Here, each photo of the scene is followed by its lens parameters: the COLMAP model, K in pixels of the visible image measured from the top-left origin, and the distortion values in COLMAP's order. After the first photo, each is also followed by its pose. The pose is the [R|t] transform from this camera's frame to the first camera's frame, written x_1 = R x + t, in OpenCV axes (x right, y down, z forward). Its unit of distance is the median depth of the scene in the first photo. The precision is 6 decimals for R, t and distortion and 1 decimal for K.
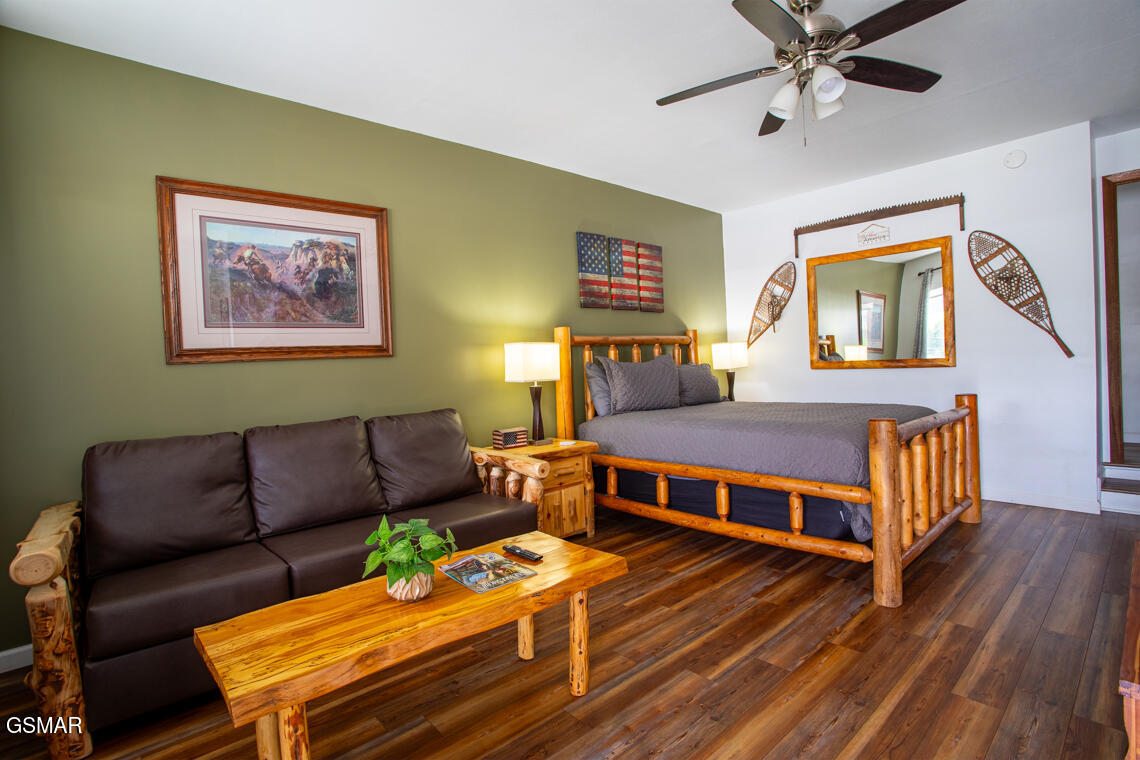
lens RADIAL K [[552.2, 0, 573.4], [0, 552.2, 377.6], [0, 0, 1]] dist [-0.084495, 0.034733]
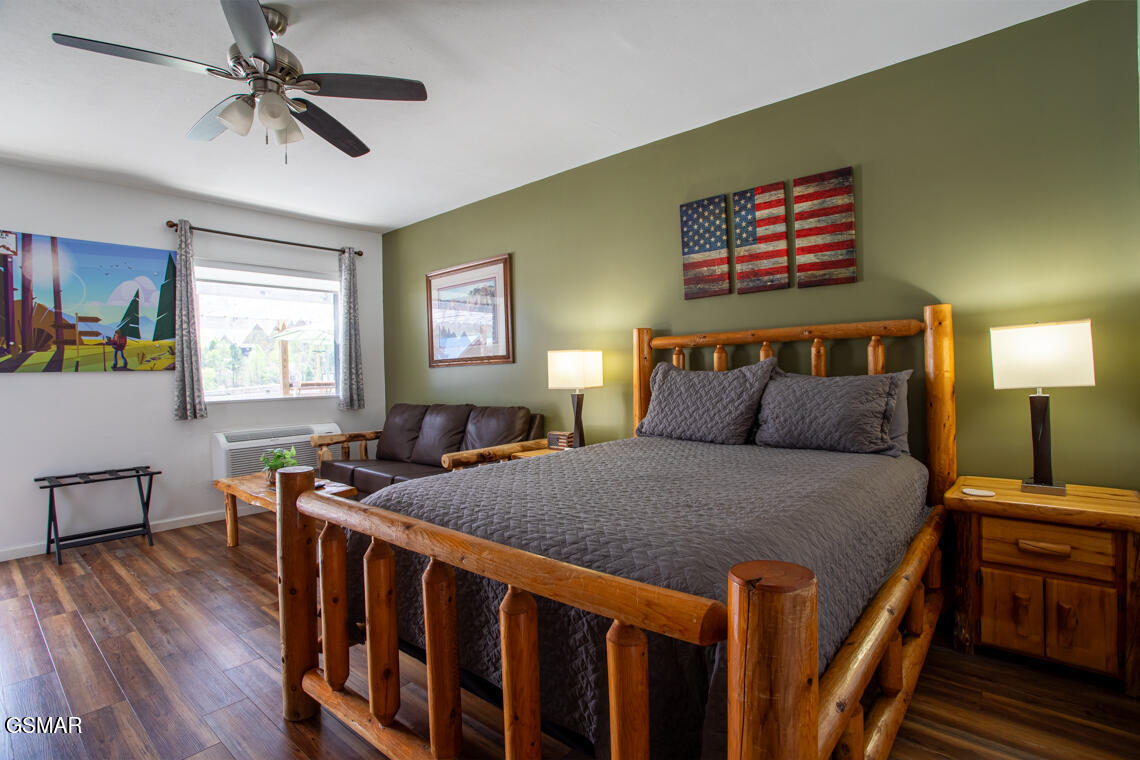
lens RADIAL K [[552.2, 0, 573.4], [0, 552.2, 377.6], [0, 0, 1]] dist [-0.084495, 0.034733]
pose [[0.133694, 0.048480, -0.989836, 0.740689], [-0.006273, 0.998824, 0.048073, -0.049319], [0.991003, -0.000218, 0.133841, 0.695612]]
